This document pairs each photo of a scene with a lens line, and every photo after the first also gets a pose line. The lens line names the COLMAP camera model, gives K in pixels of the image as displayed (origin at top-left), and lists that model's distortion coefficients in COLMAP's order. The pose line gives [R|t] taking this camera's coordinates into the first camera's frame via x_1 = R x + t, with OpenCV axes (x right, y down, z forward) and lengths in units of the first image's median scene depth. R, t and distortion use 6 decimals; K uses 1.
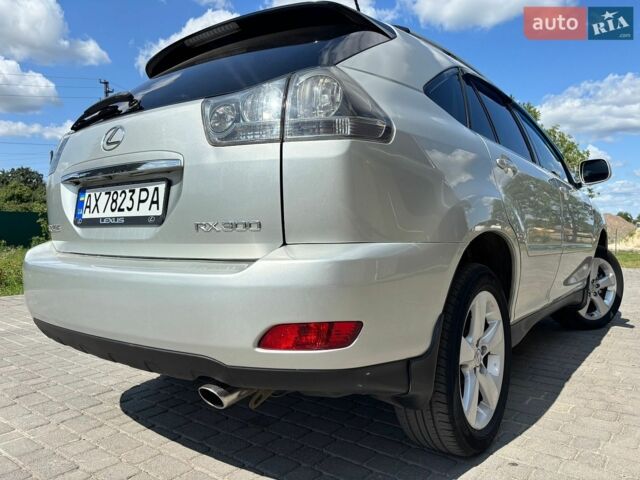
lens RADIAL K [[485.6, 0, 313.9], [0, 485.6, 235.8], [0, 0, 1]] dist [0.068977, -0.078197]
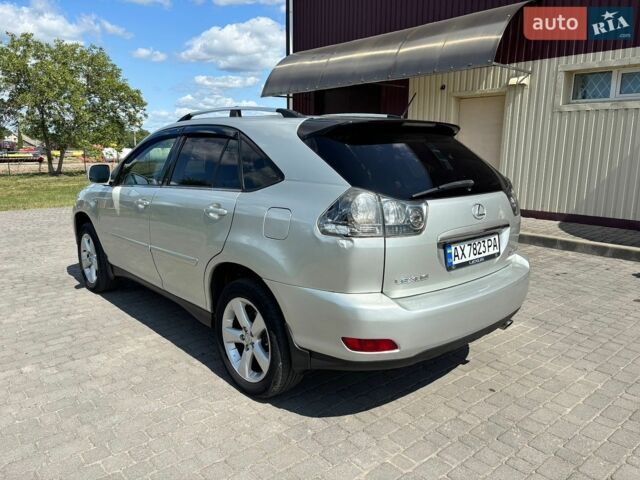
lens RADIAL K [[485.6, 0, 313.9], [0, 485.6, 235.8], [0, 0, 1]] dist [0.068977, -0.078197]
pose [[0.179592, -0.173248, 0.968365, -2.036426], [0.005702, 0.984537, 0.175084, -0.395276], [-0.983725, -0.025922, 0.177803, 1.211971]]
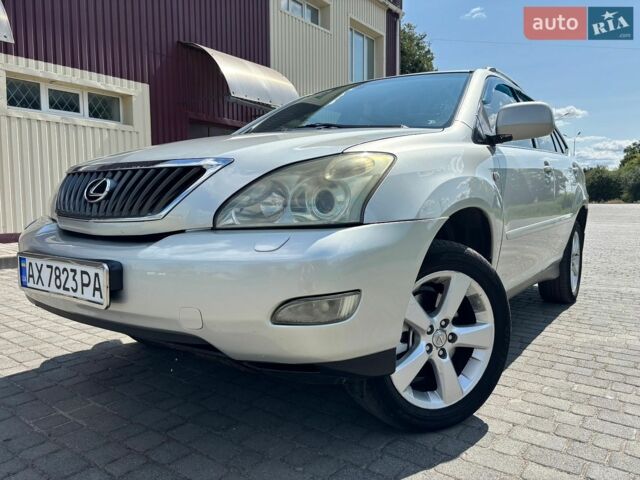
lens RADIAL K [[485.6, 0, 313.9], [0, 485.6, 235.8], [0, 0, 1]] dist [0.068977, -0.078197]
pose [[-0.999477, 0.010089, -0.030719, 0.968136], [0.007302, 0.995958, 0.089522, -0.068607], [0.031498, 0.089251, -0.995511, 4.180352]]
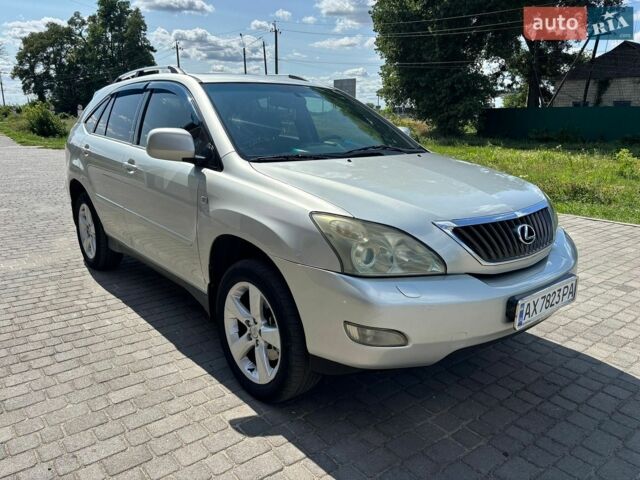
lens RADIAL K [[484.7, 0, 315.7], [0, 484.7, 243.3], [0, 0, 1]] dist [0.005878, -0.010157]
pose [[-0.217506, 0.246346, -0.944460, 2.744282], [-0.022119, 0.966133, 0.257093, -0.376097], [0.975808, 0.076810, -0.204690, 2.887659]]
